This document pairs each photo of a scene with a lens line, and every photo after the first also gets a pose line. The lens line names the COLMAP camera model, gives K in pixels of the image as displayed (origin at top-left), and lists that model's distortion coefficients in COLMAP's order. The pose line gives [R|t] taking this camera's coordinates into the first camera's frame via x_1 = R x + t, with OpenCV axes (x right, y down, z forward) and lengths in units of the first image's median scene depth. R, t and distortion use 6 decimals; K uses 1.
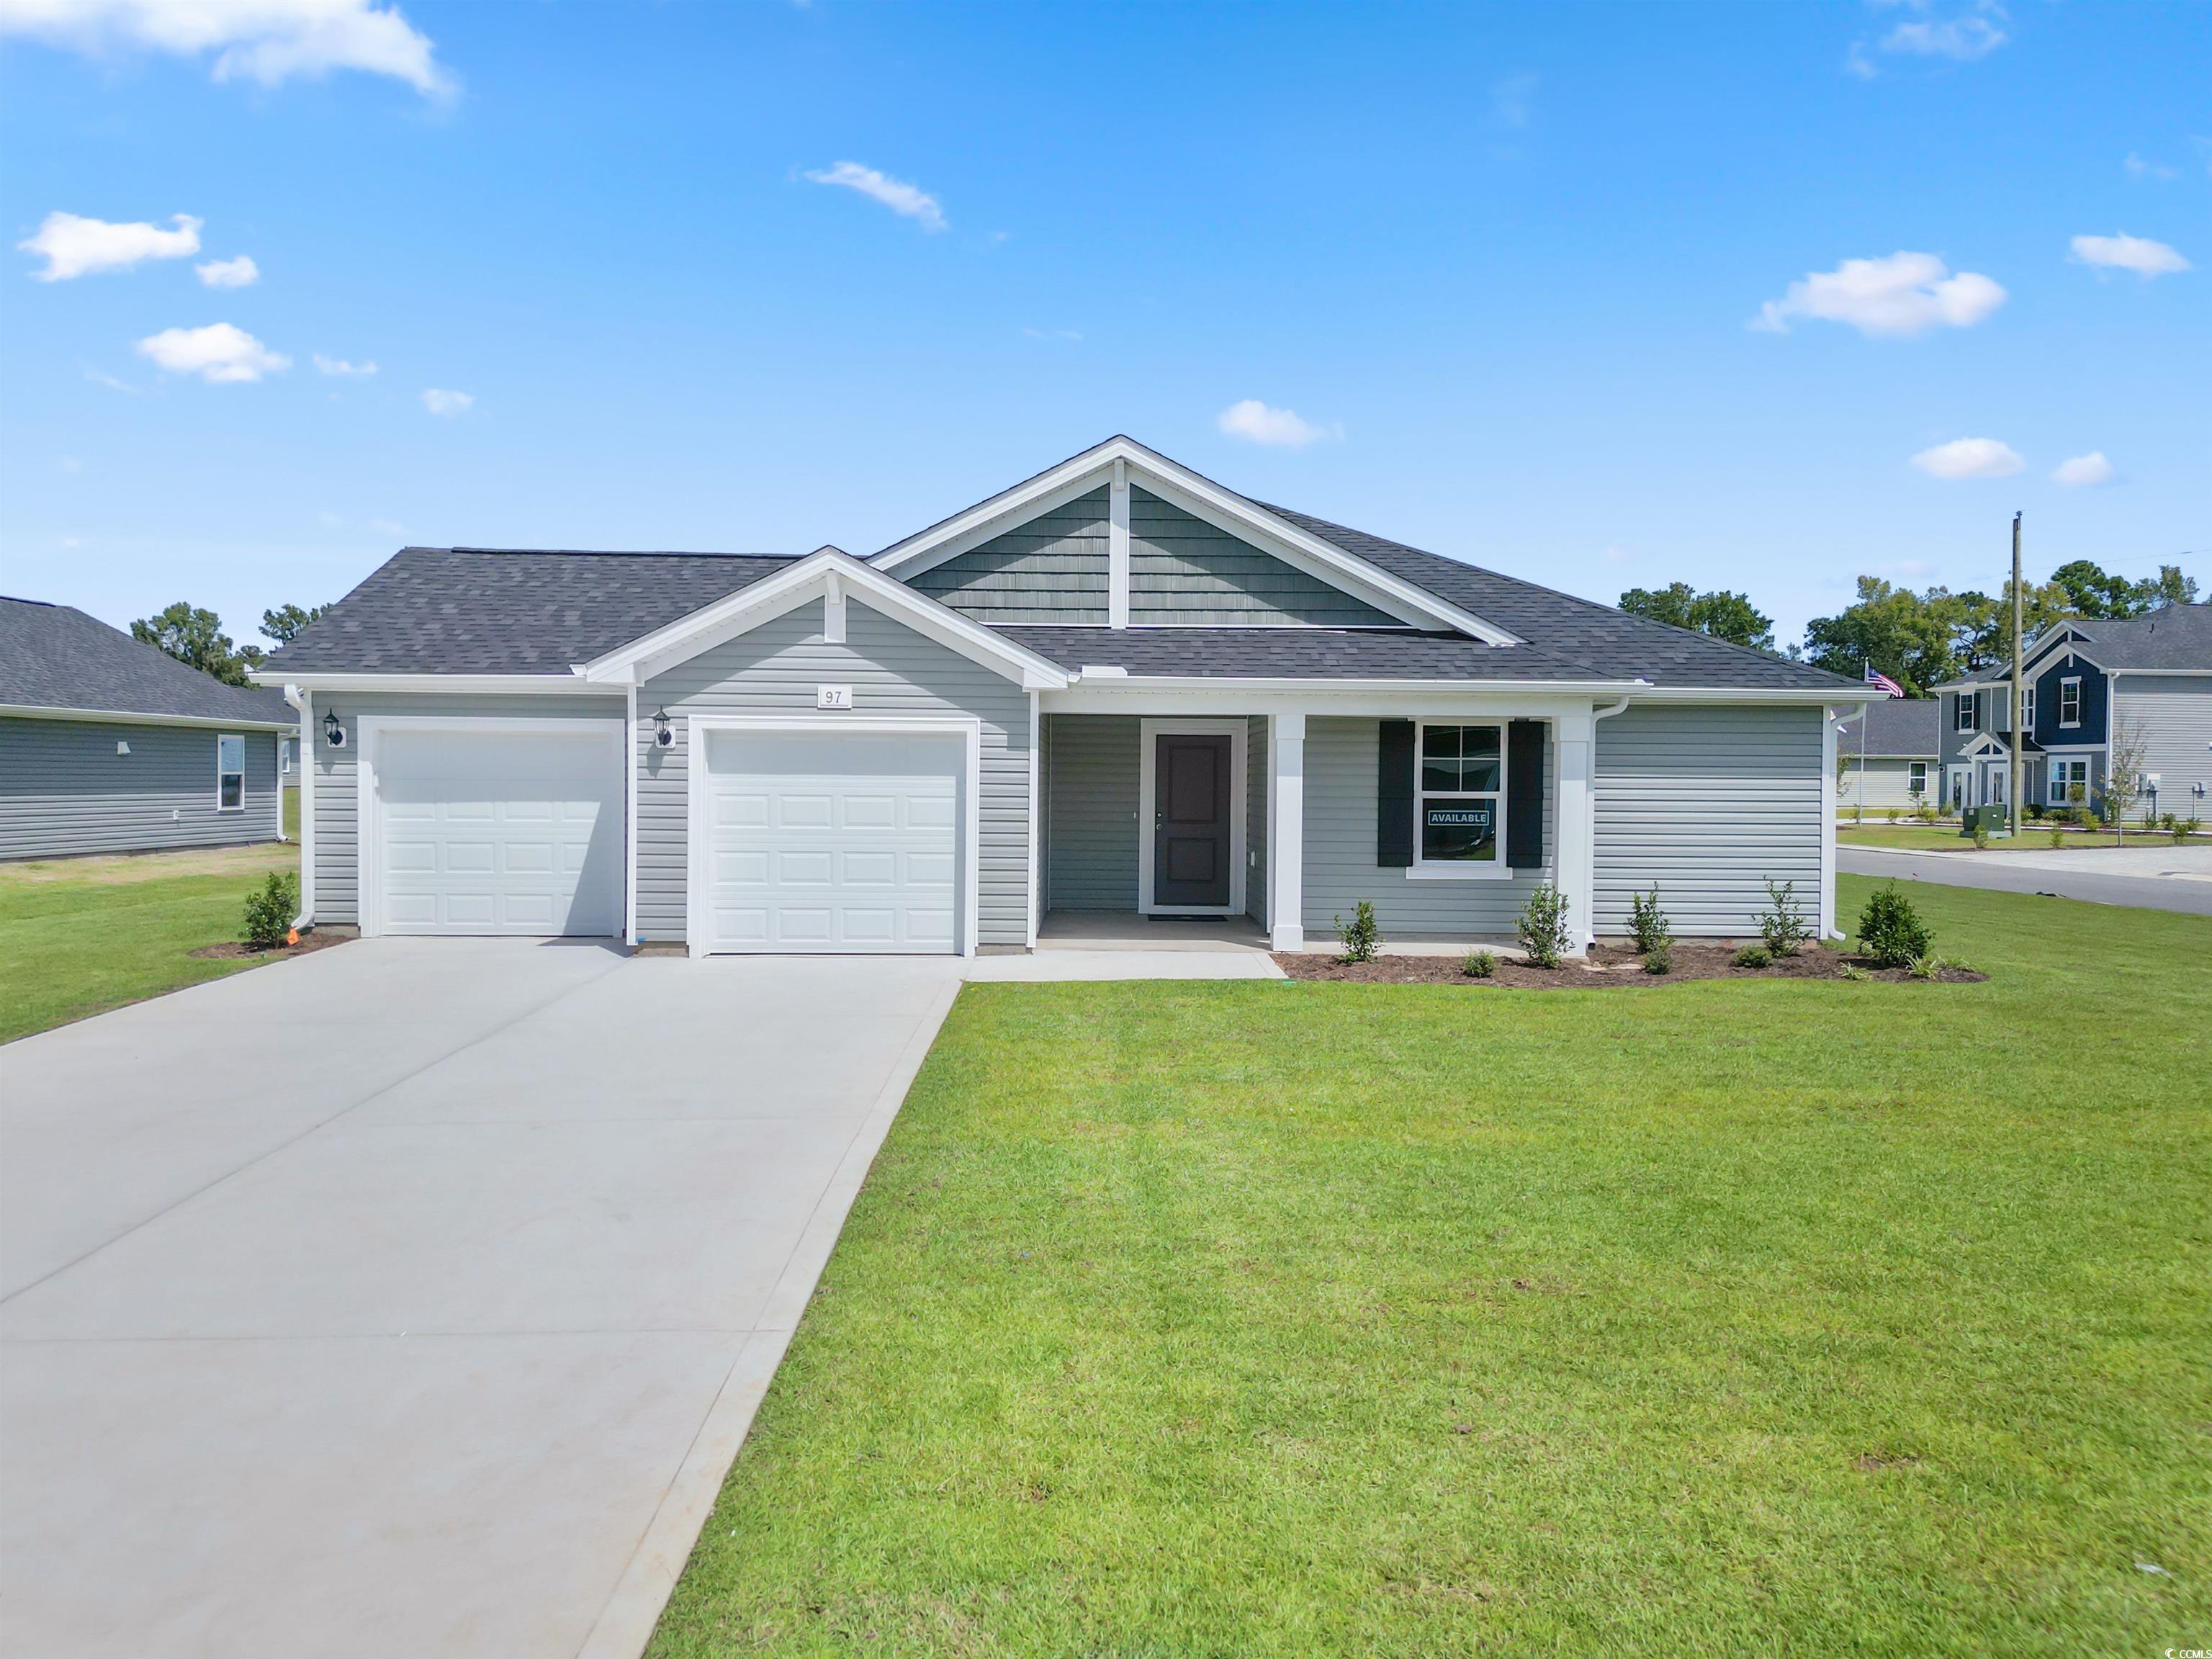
lens RADIAL K [[1563.8, 0, 1105.0], [0, 1563.8, 804.2], [0, 0, 1]] dist [0.048855, -0.005738]
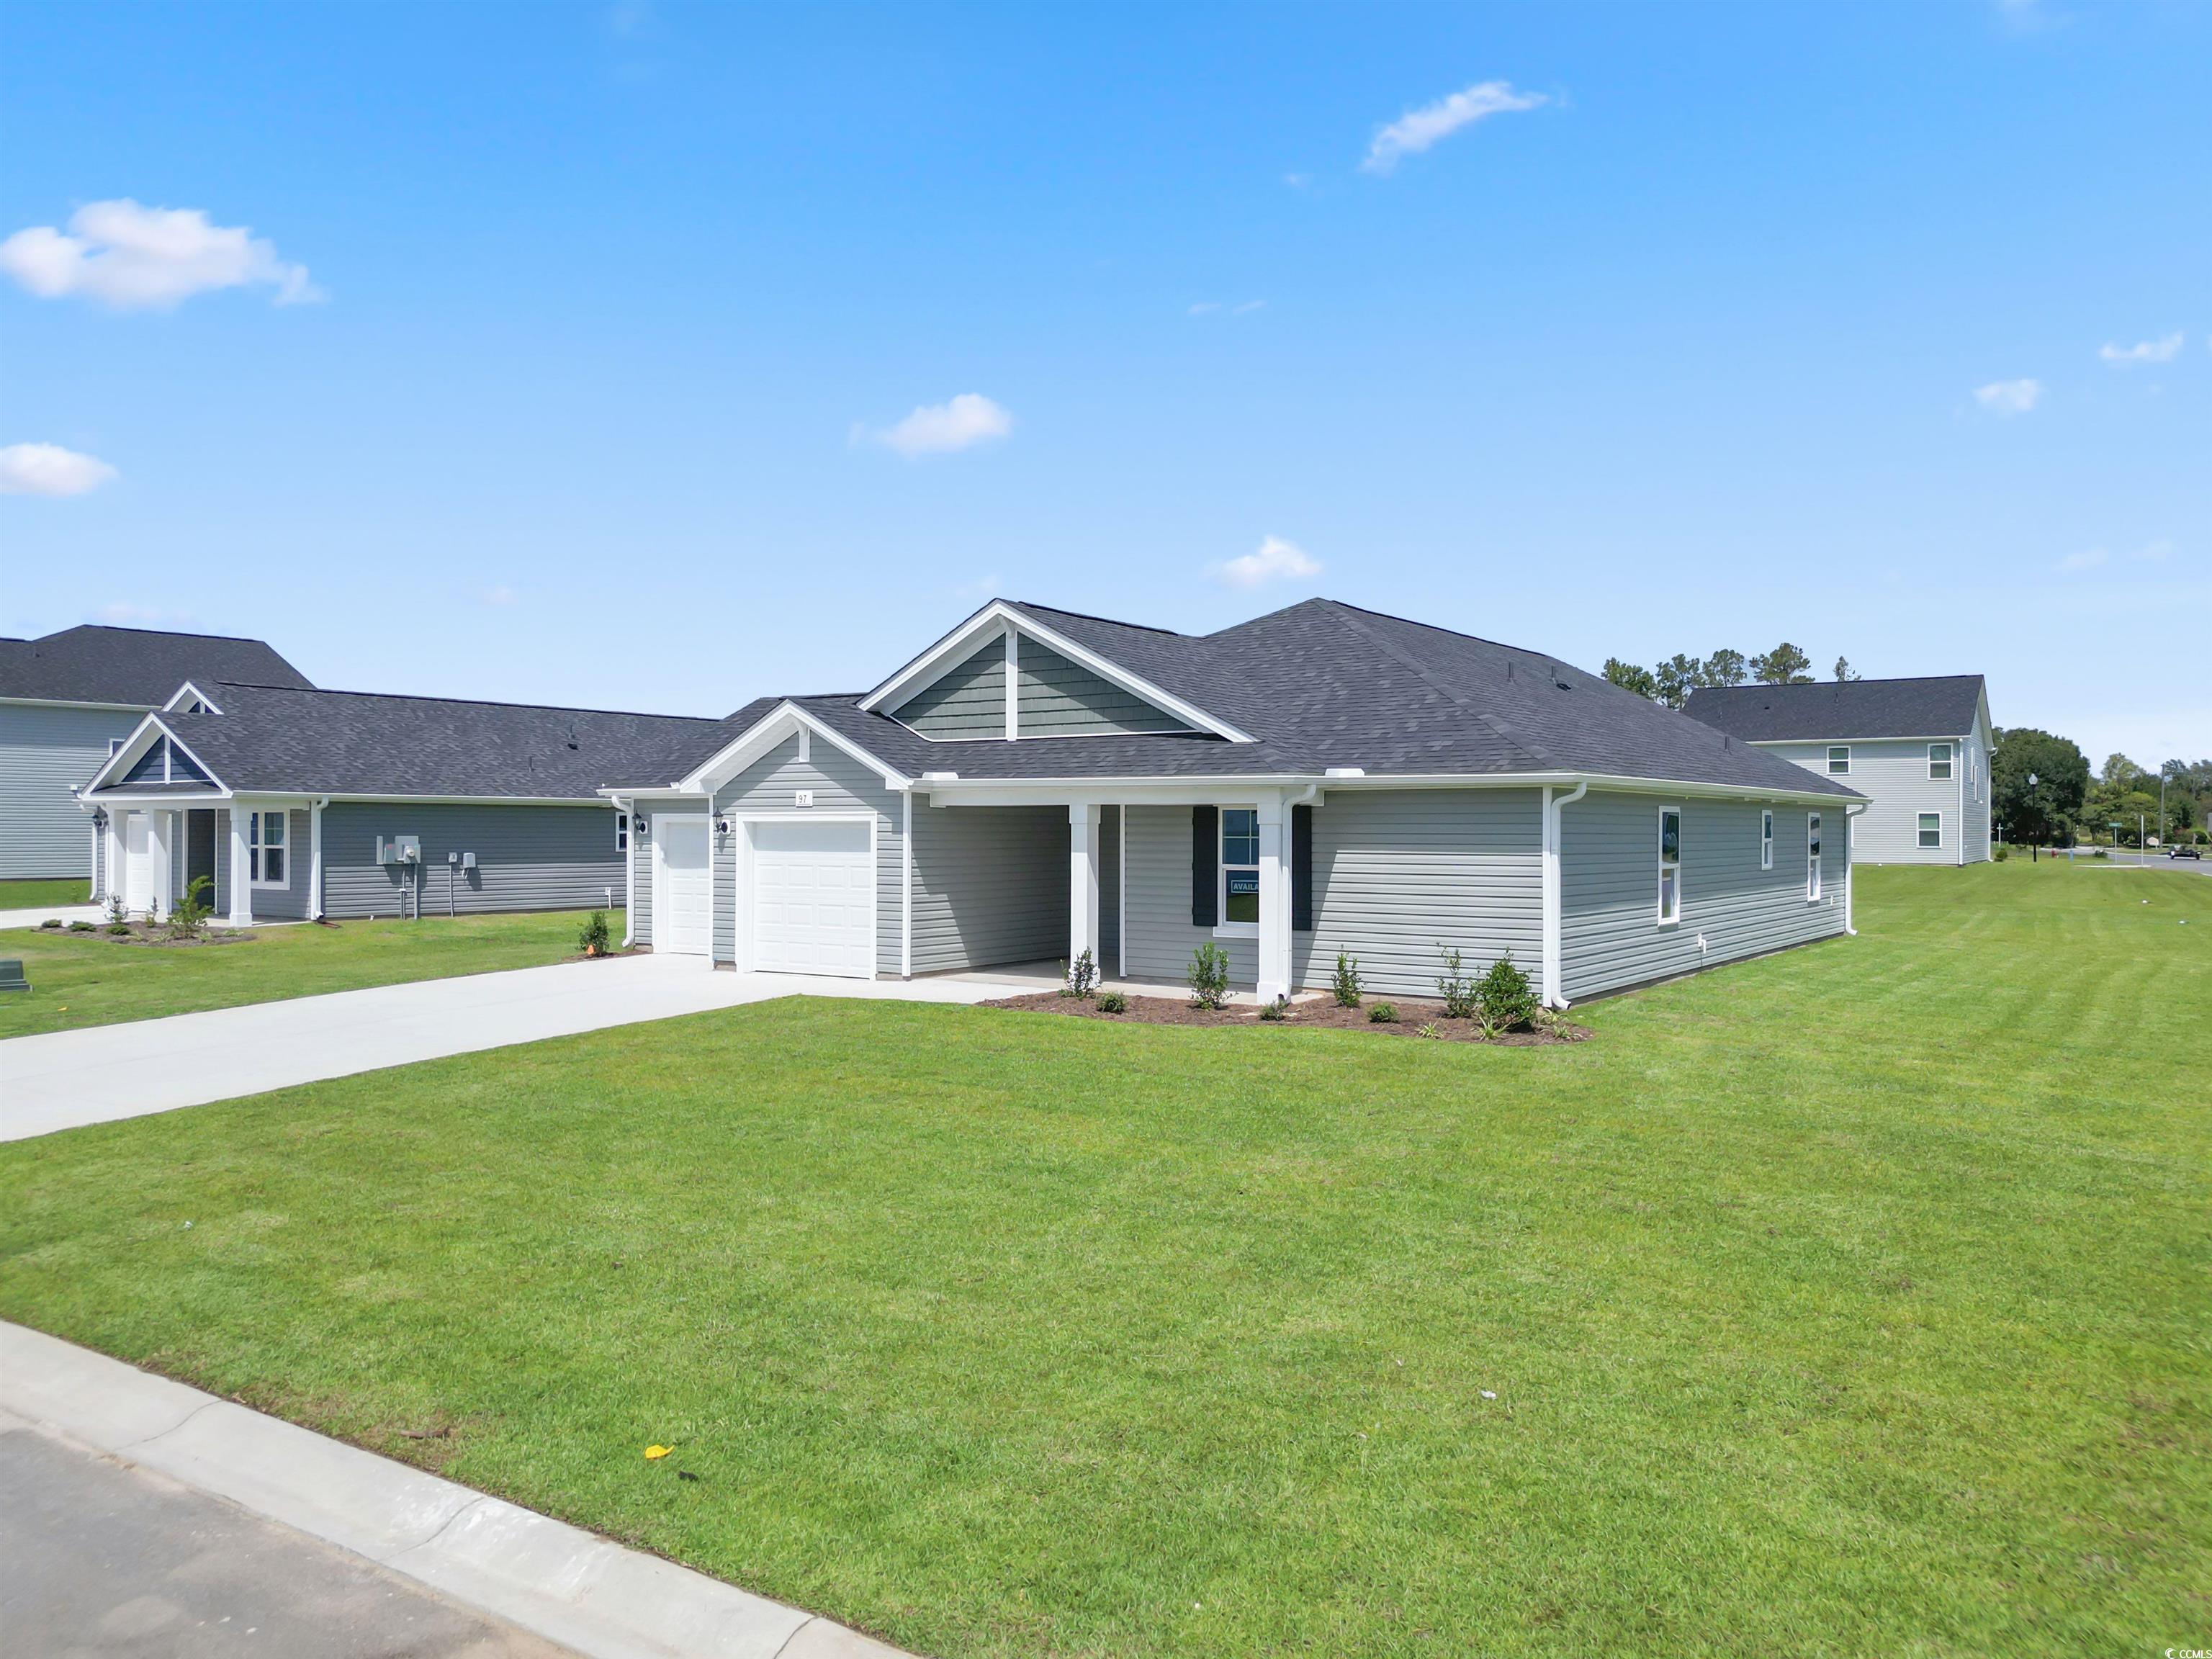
lens RADIAL K [[1563.8, 0, 1105.0], [0, 1563.8, 804.2], [0, 0, 1]] dist [0.048855, -0.005738]
pose [[0.821923, -0.016103, -0.569371, 0.833936], [-0.005019, 0.999357, -0.035509, -0.011472], [0.569576, 0.032043, 0.821314, -0.045306]]
